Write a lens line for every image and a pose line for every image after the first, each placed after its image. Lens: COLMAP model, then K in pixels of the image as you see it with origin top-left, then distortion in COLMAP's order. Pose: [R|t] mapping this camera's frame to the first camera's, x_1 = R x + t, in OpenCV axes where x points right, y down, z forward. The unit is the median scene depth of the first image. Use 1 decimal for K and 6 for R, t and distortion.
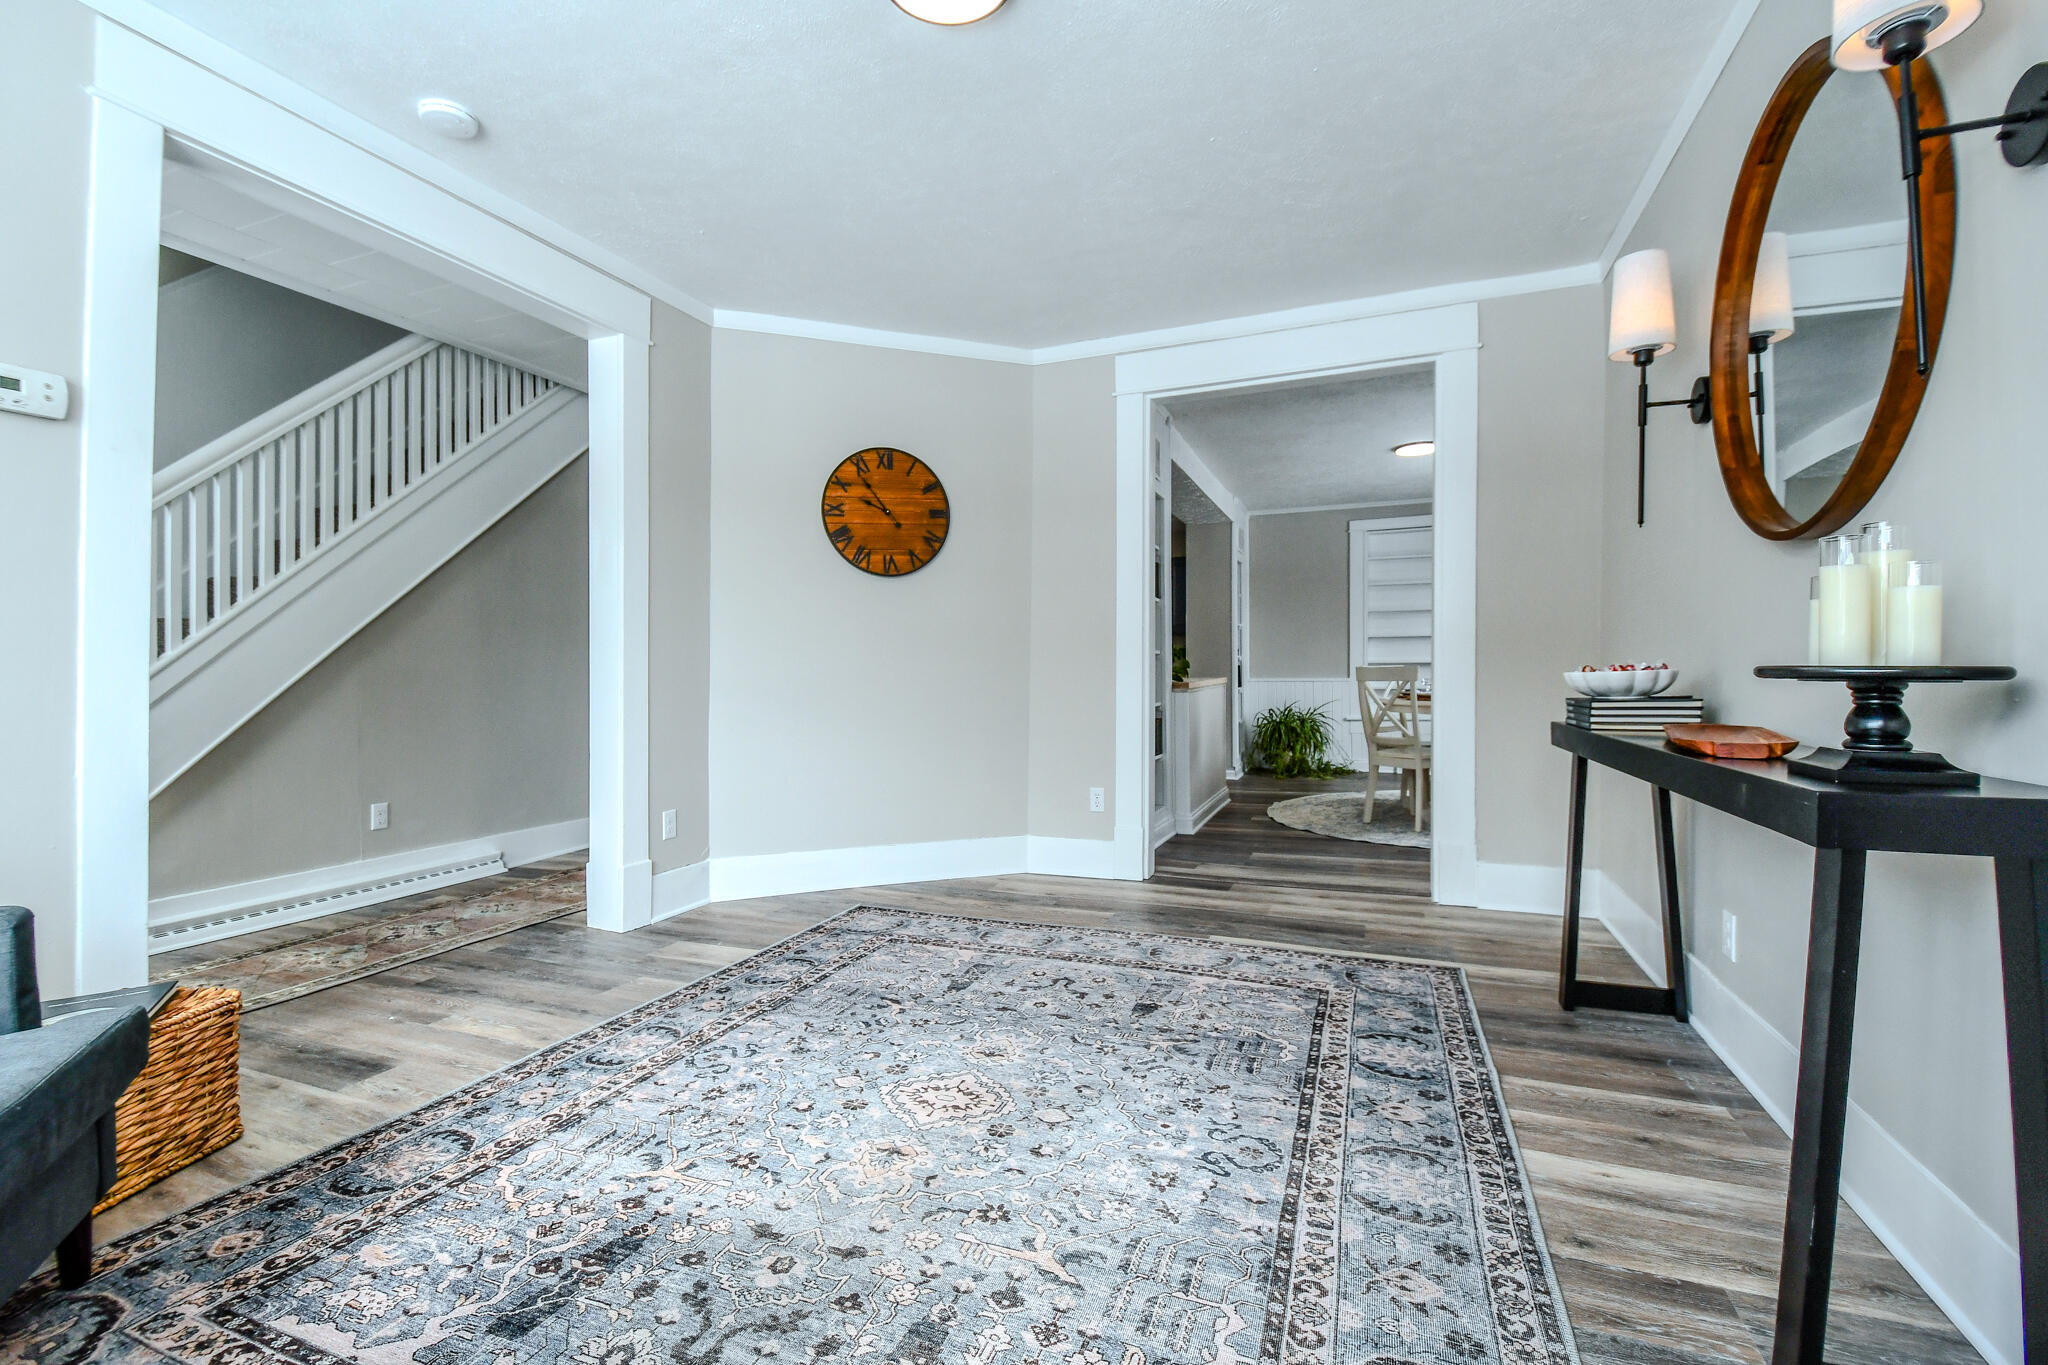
lens RADIAL K [[895.1, 0, 1011.4], [0, 895.1, 675.8], [0, 0, 1]] dist [0.018129, -0.022451]
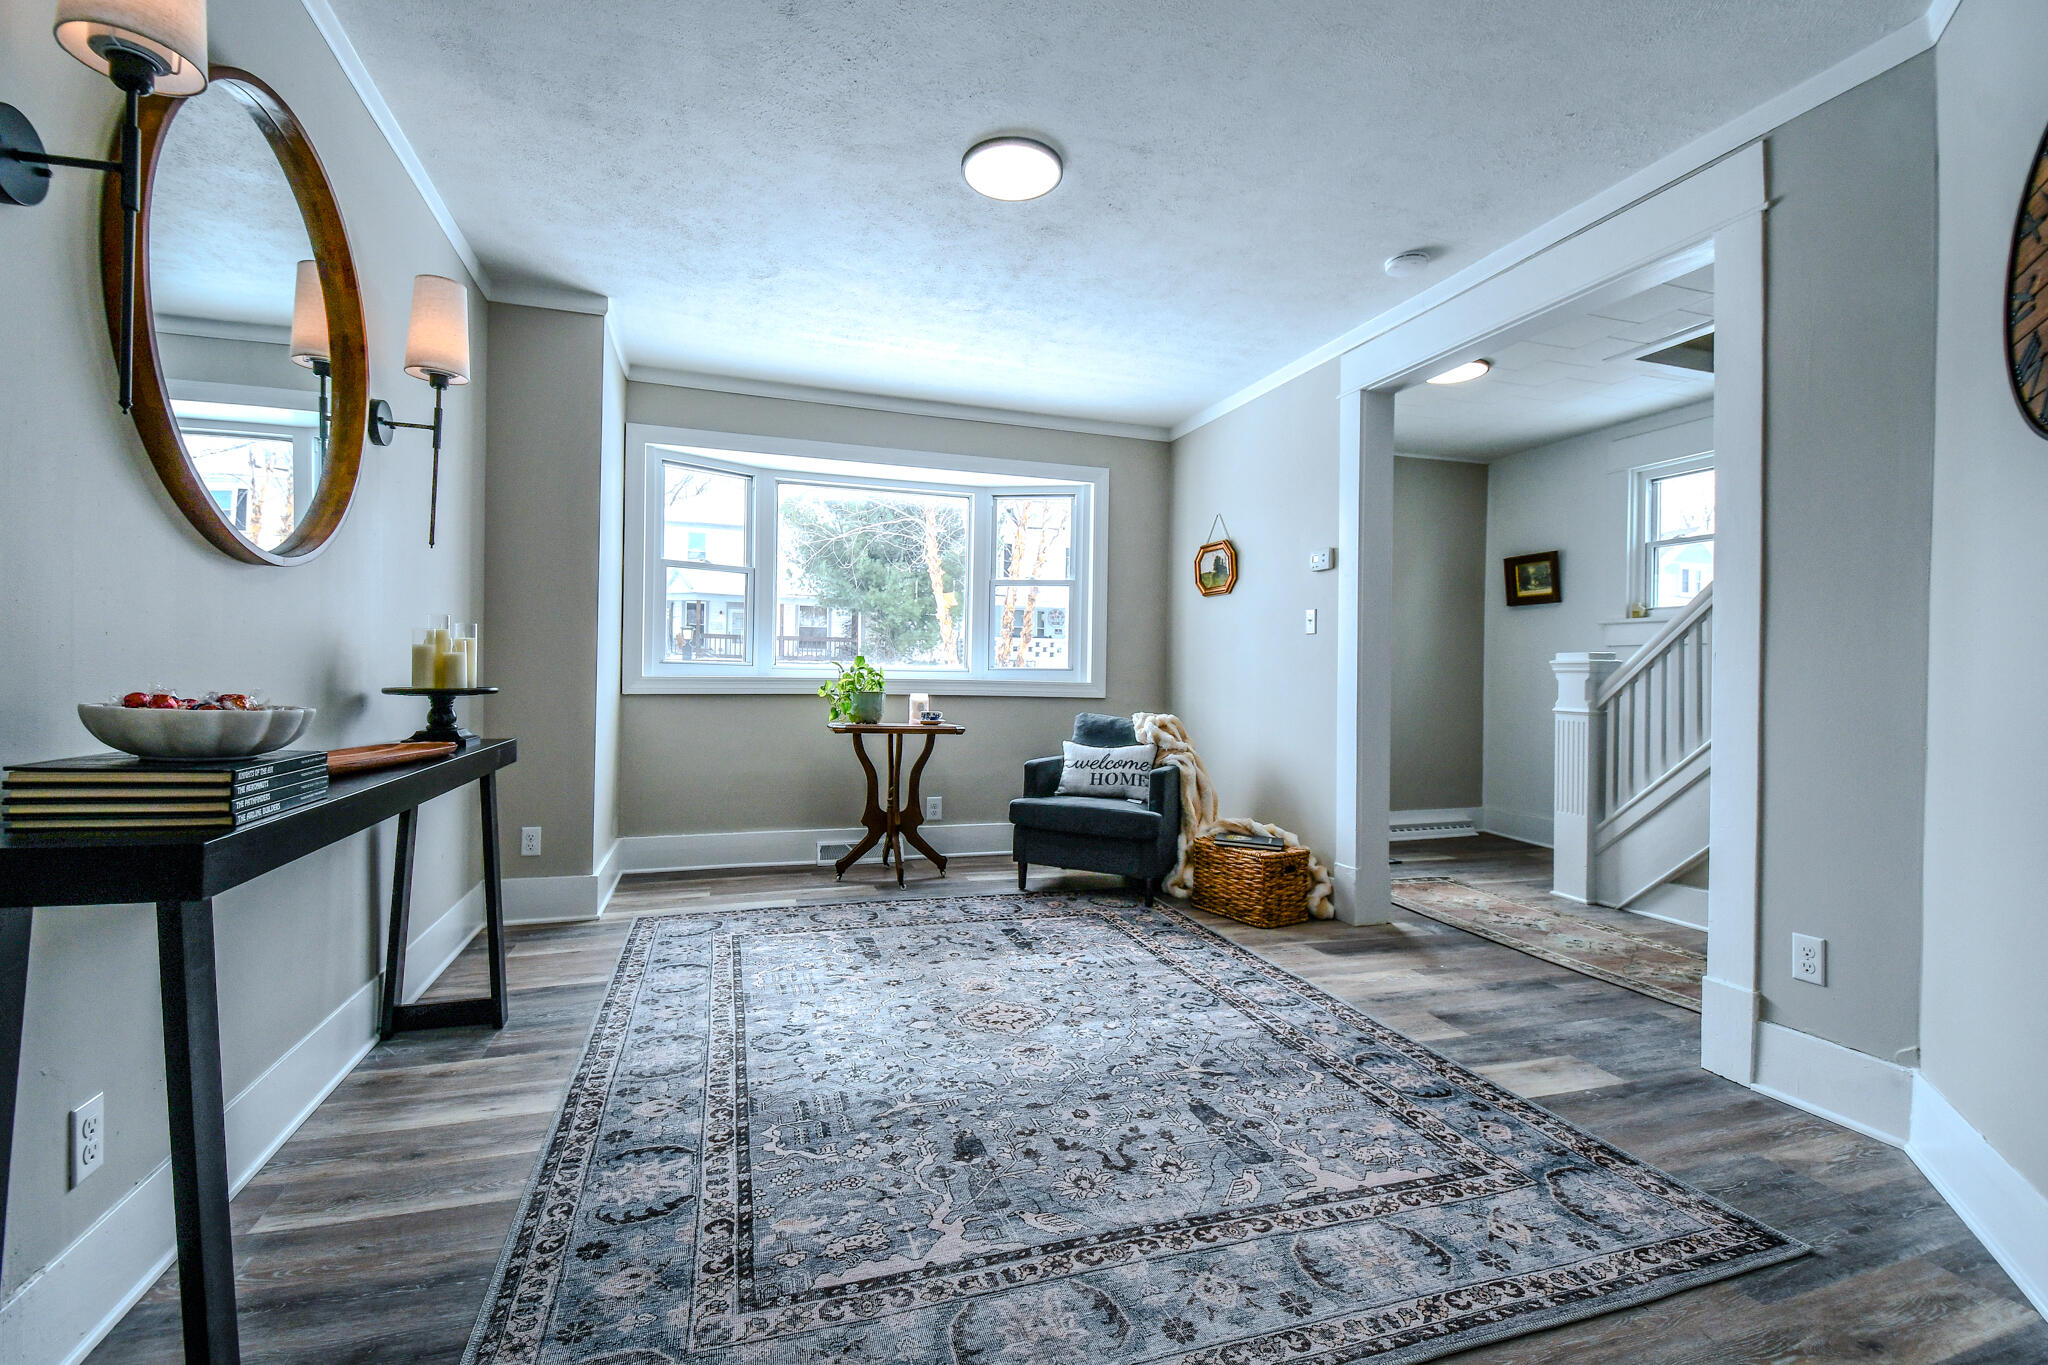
lens RADIAL K [[895.1, 0, 1011.4], [0, 895.1, 675.8], [0, 0, 1]] dist [0.018129, -0.022451]
pose [[-0.773539, -0.007718, -0.633702, 0.692609], [-0.015281, 0.999862, 0.006476, -0.036793], [0.633564, 0.014693, -0.773550, 1.837416]]
